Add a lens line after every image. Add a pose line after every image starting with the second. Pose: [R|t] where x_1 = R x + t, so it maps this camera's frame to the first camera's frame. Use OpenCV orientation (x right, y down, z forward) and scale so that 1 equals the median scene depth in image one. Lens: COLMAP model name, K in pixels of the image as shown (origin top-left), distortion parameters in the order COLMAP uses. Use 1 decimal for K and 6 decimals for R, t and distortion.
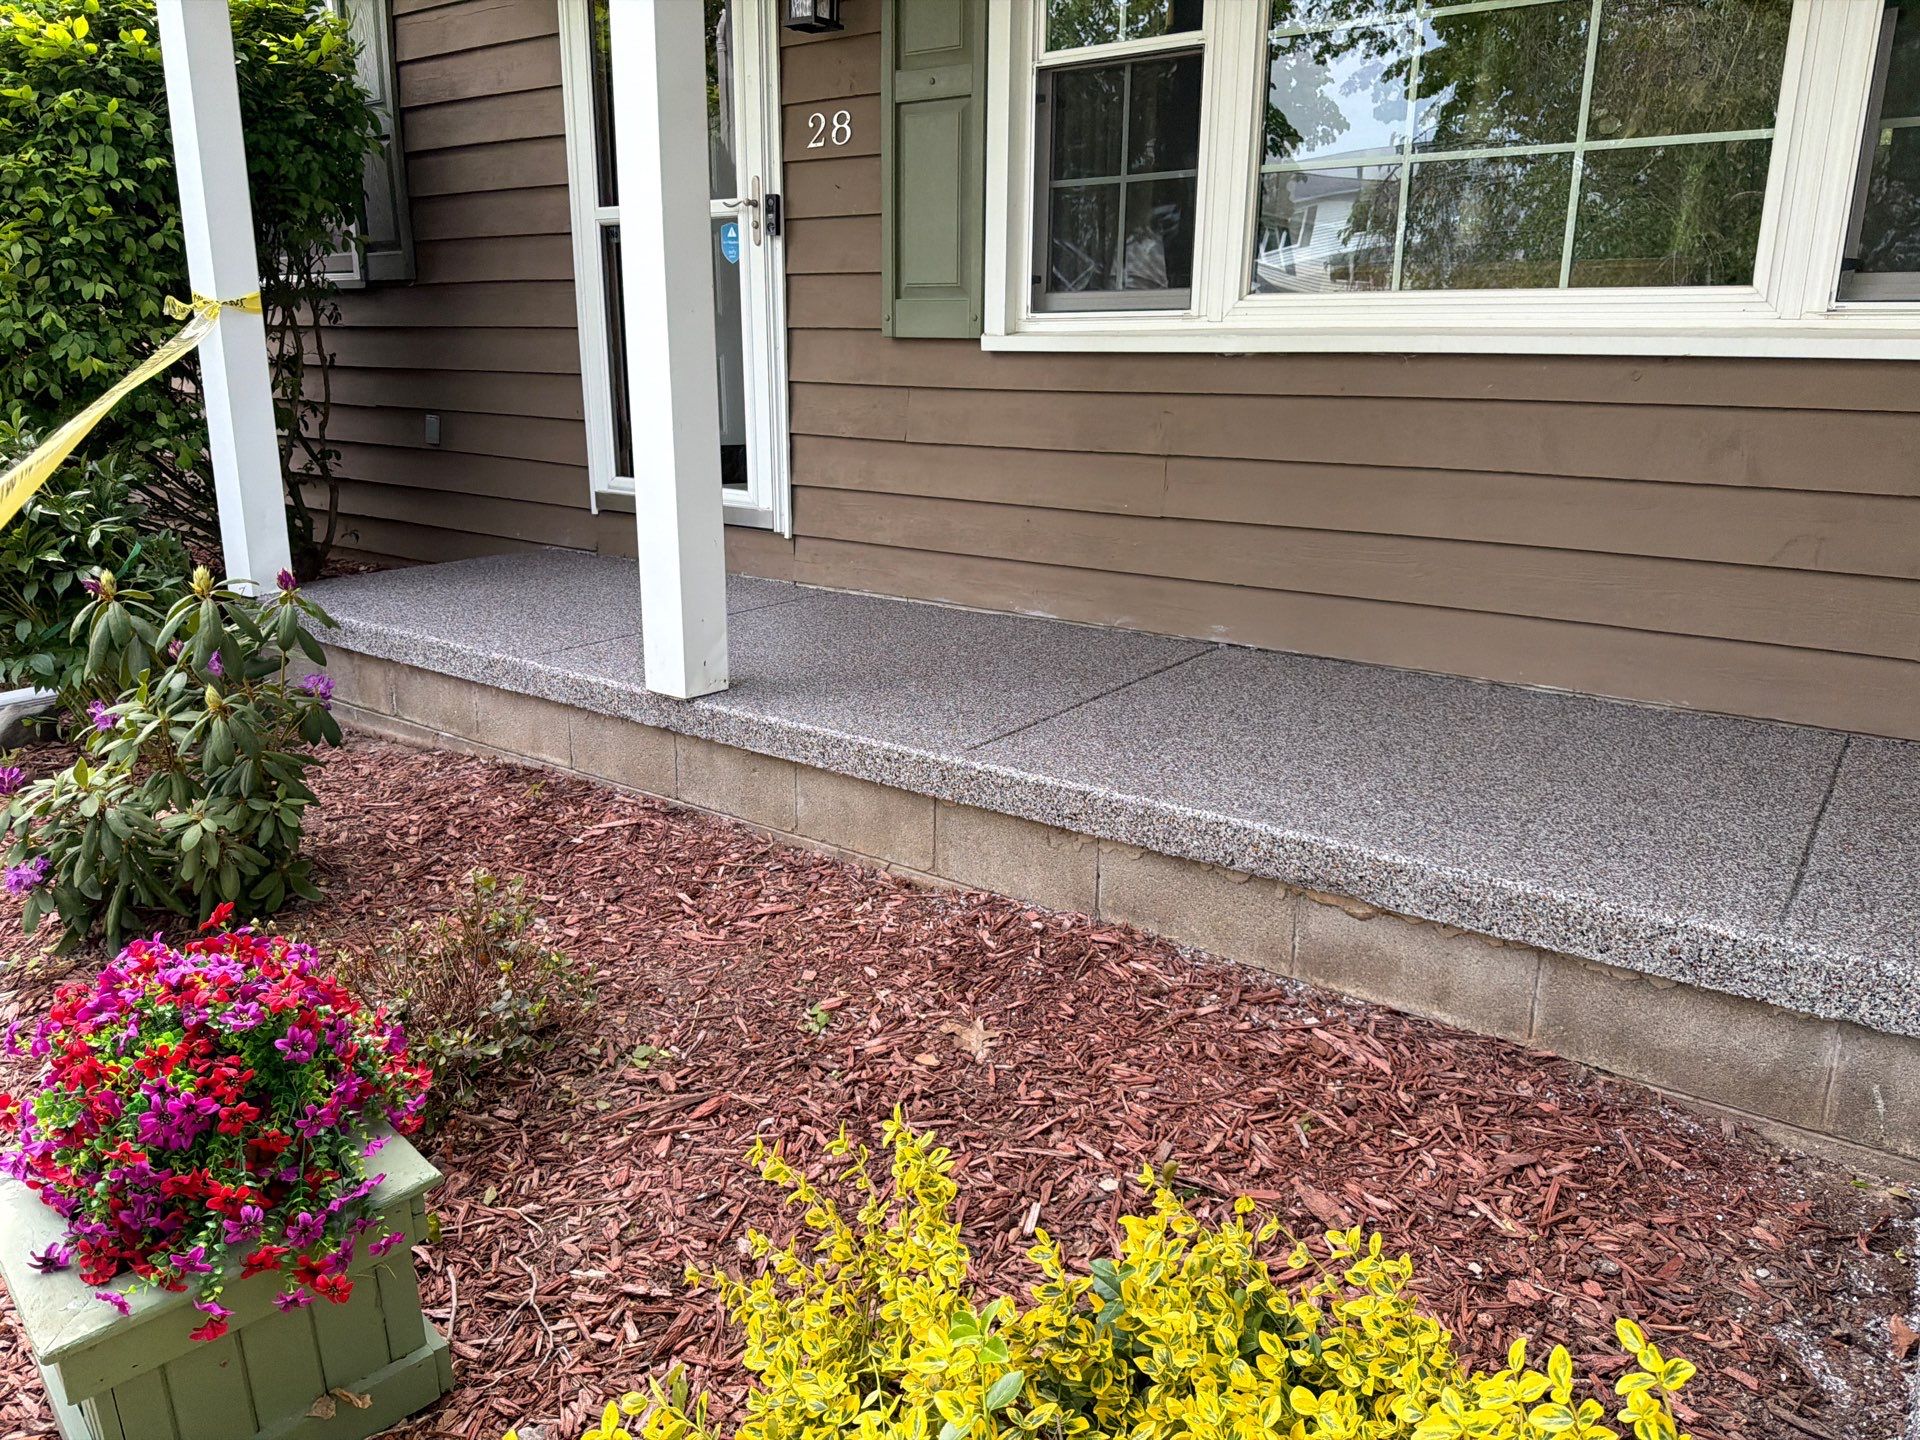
lens RADIAL K [[1356.5, 0, 954.4], [0, 1356.5, 716.0], [0, 0, 1]] dist [0.056307, -0.065209]
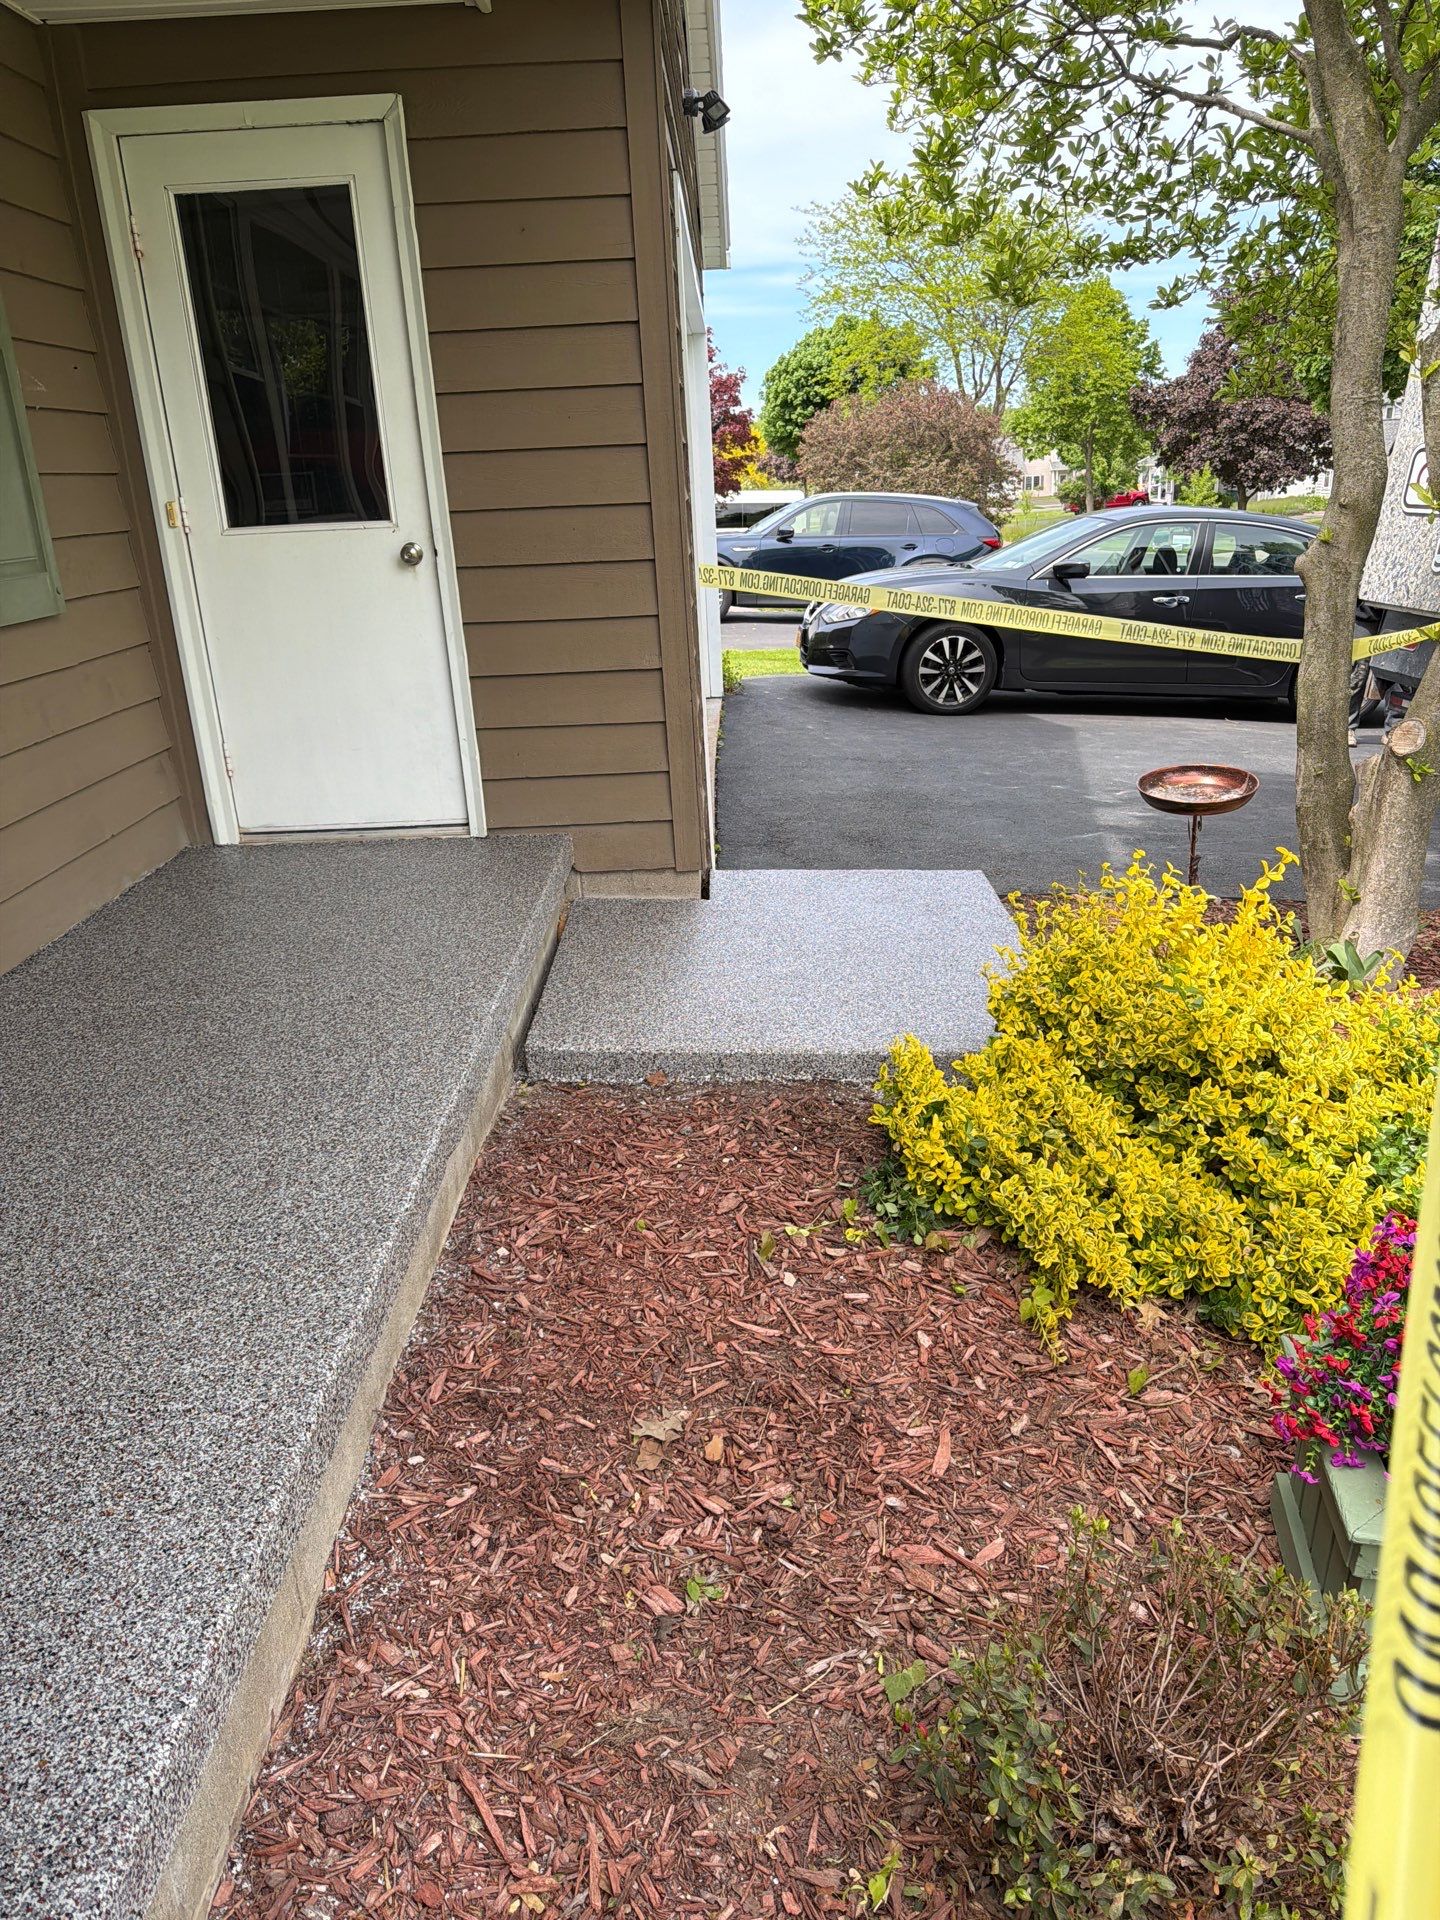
lens RADIAL K [[1356.5, 0, 726.8], [0, 1356.5, 952.8], [0, 0, 1]] dist [0.056307, -0.065209]
pose [[-0.590740, -0.253222, 0.766097, -0.637790], [0.250085, 0.845256, 0.472228, -0.463670], [-0.767127, 0.470554, -0.436000, 1.196554]]
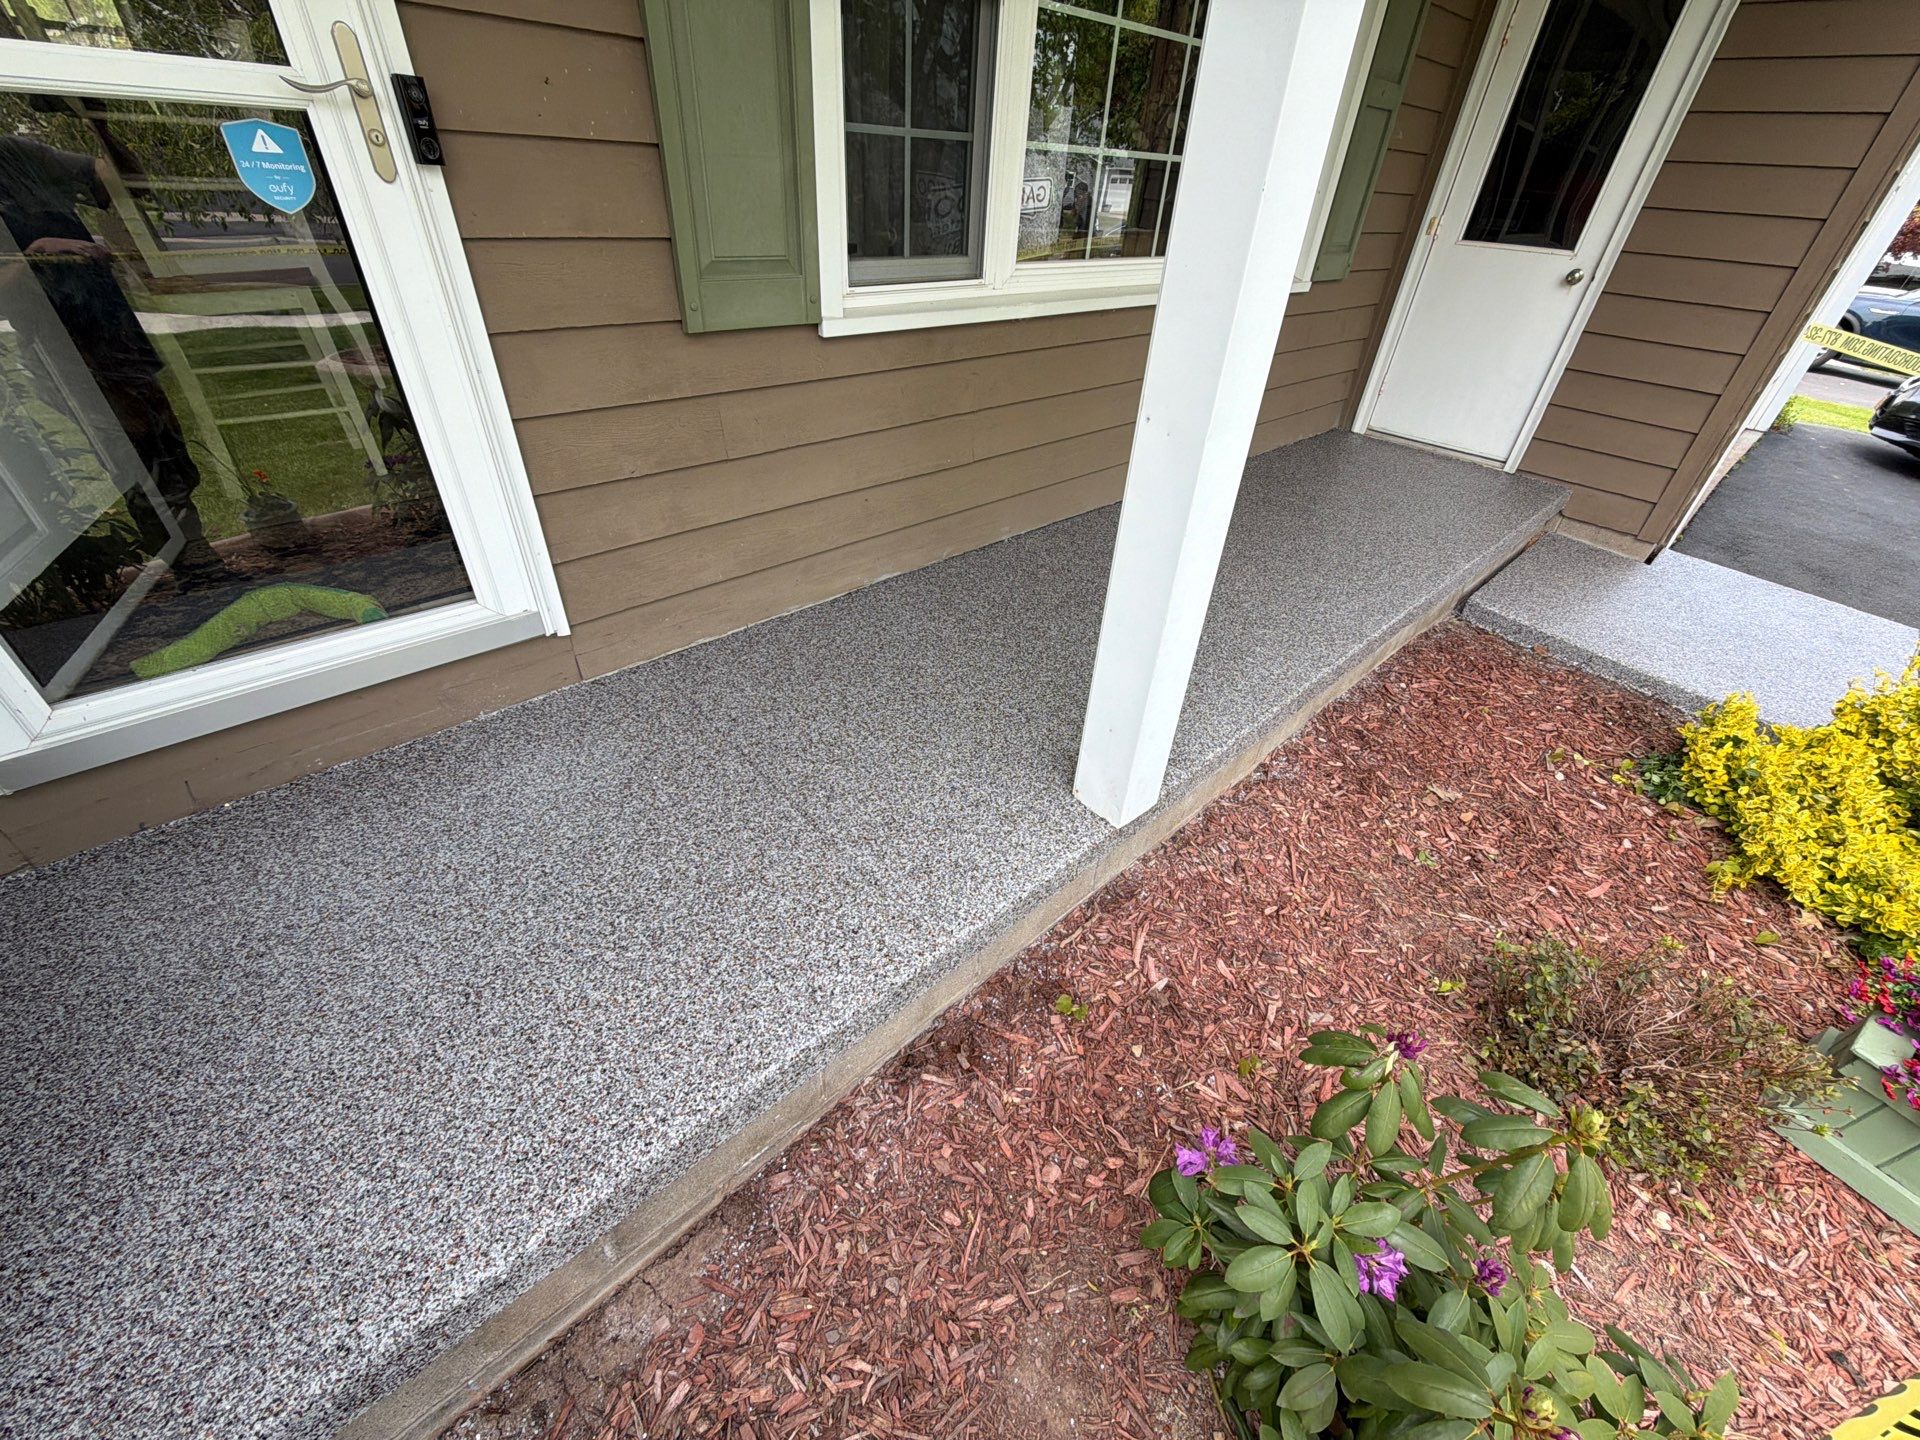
lens RADIAL K [[767.9, 0, 956.1], [0, 767.9, 718.7], [0, 0, 1]] dist [-0.000300, -0.000150]
pose [[0.185205, -0.577697, 0.794963, -0.856081], [0.206985, 0.813742, 0.543122, -0.533577], [-0.960654, 0.063957, 0.270284, 1.318430]]
